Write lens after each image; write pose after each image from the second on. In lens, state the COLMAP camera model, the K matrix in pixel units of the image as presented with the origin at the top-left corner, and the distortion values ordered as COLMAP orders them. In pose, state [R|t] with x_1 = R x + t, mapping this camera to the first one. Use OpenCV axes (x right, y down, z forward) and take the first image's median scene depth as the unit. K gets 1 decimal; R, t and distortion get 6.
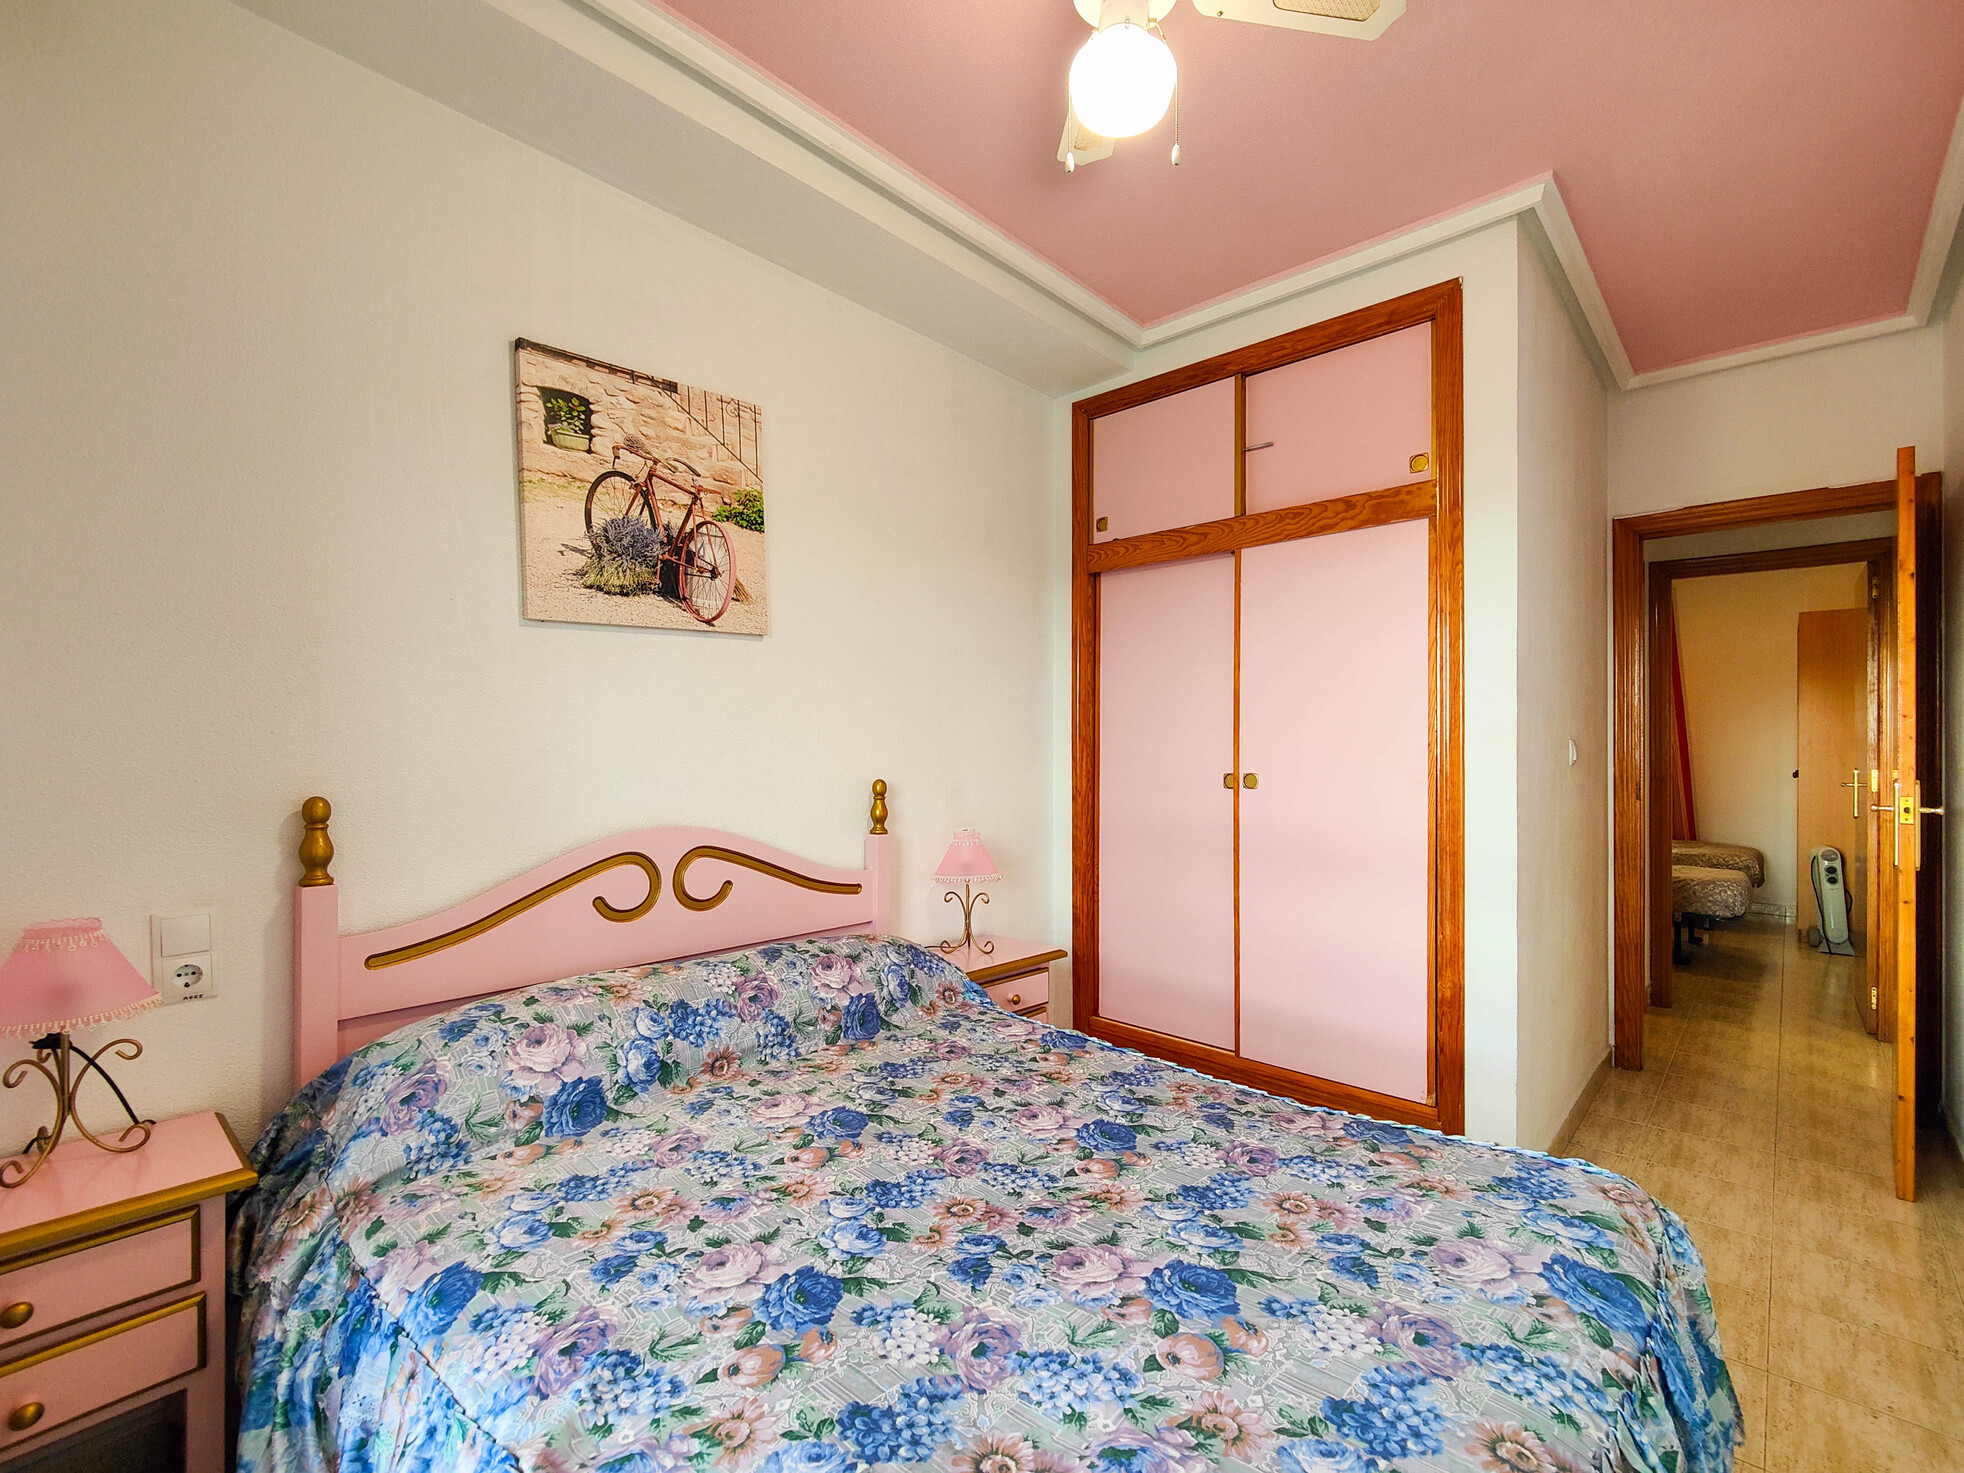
lens RADIAL K [[858.8, 0, 1011.2], [0, 858.8, 747.8], [0, 0, 1]] dist [0.013438, -0.009789]
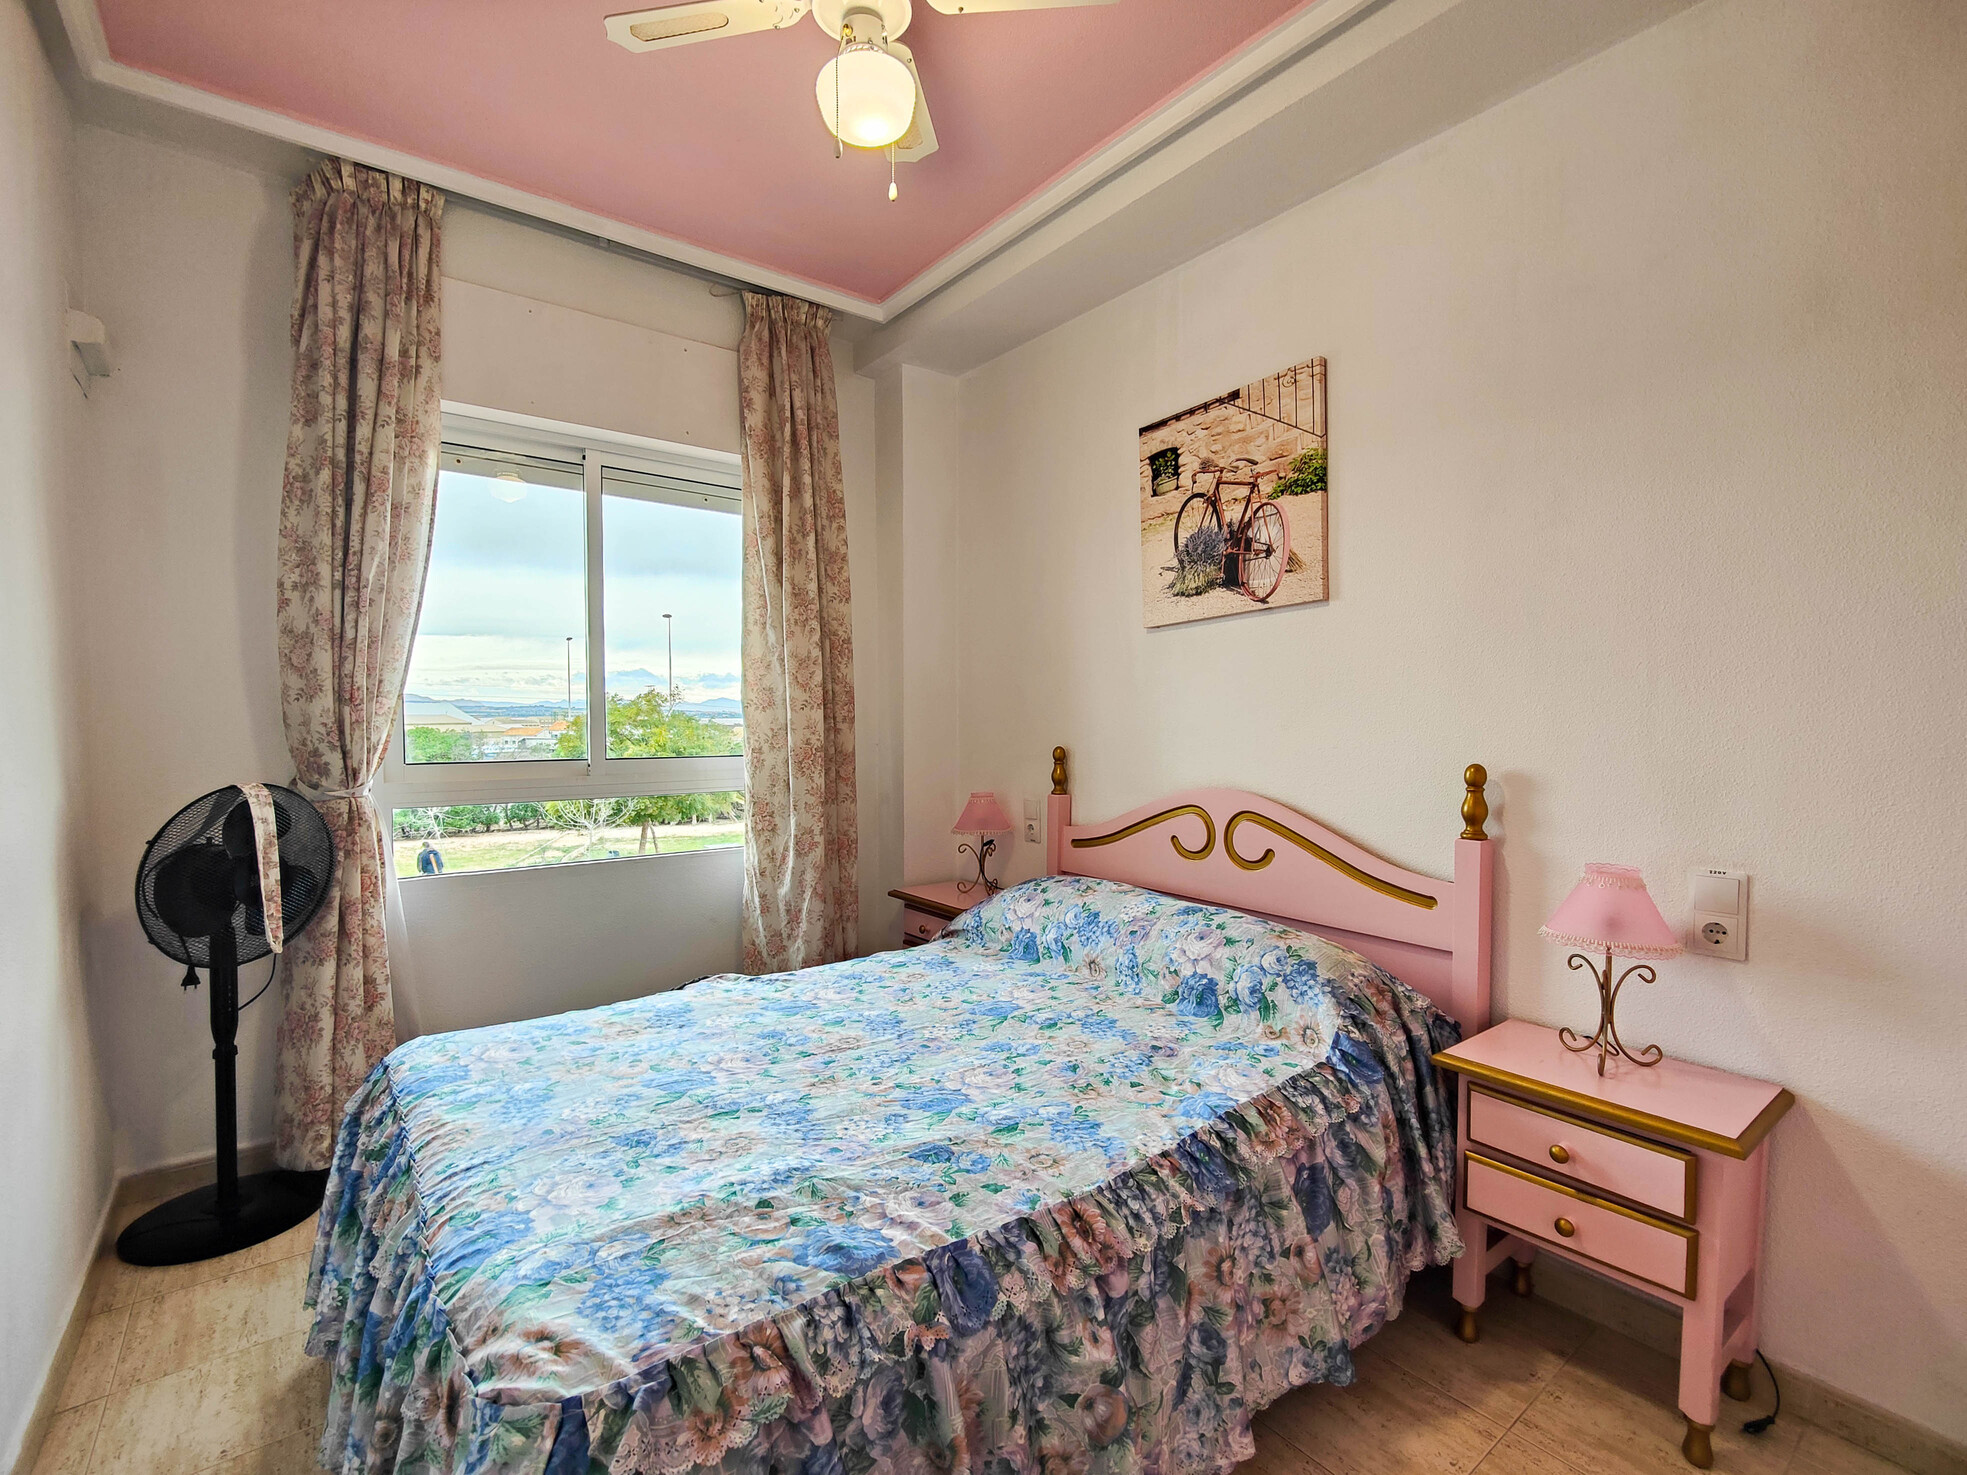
lens RADIAL K [[860.1, 0, 966.1], [0, 860.1, 747.8], [0, 0, 1]] dist [0.013438, -0.009789]
pose [[-0.185316, 0.037698, -0.981956, 0.799610], [0.004305, 0.999285, 0.037551, -0.007412], [0.982669, 0.002731, -0.185346, 0.886835]]
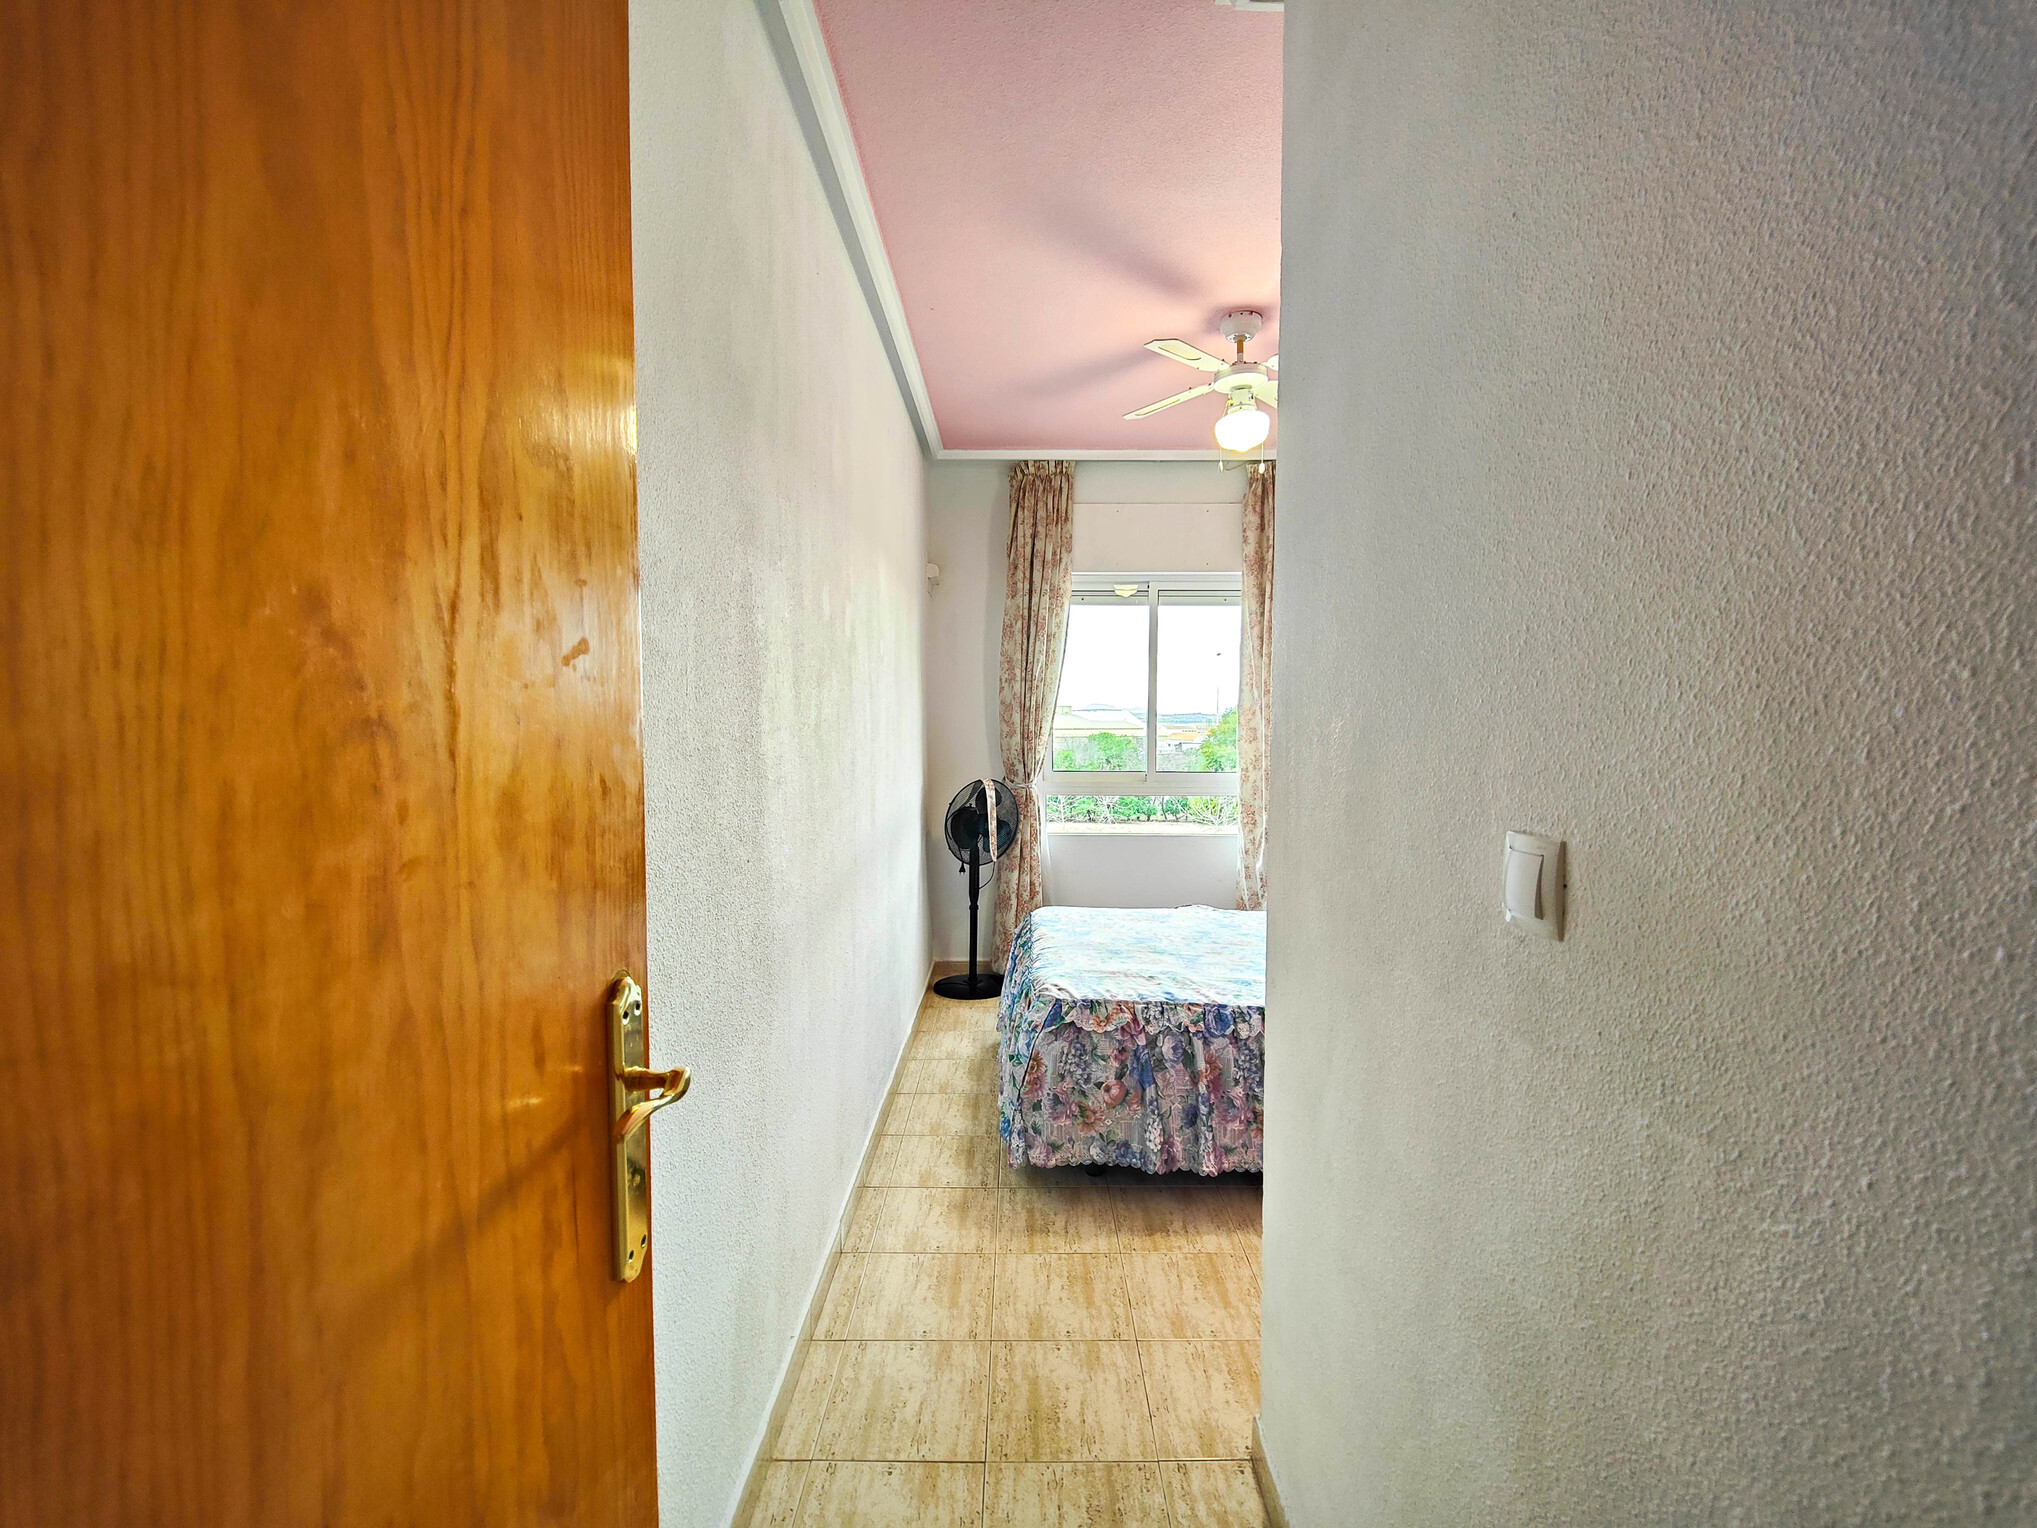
lens RADIAL K [[890.7, 0, 1036.9], [0, 890.7, 777.8], [0, 0, 1]] dist [0.013438, -0.009789]
pose [[-0.741540, 0.044967, -0.669400, 1.291998], [0.001887, 0.997887, 0.064943, -0.070798], [0.670906, 0.046895, -0.740058, 1.523460]]
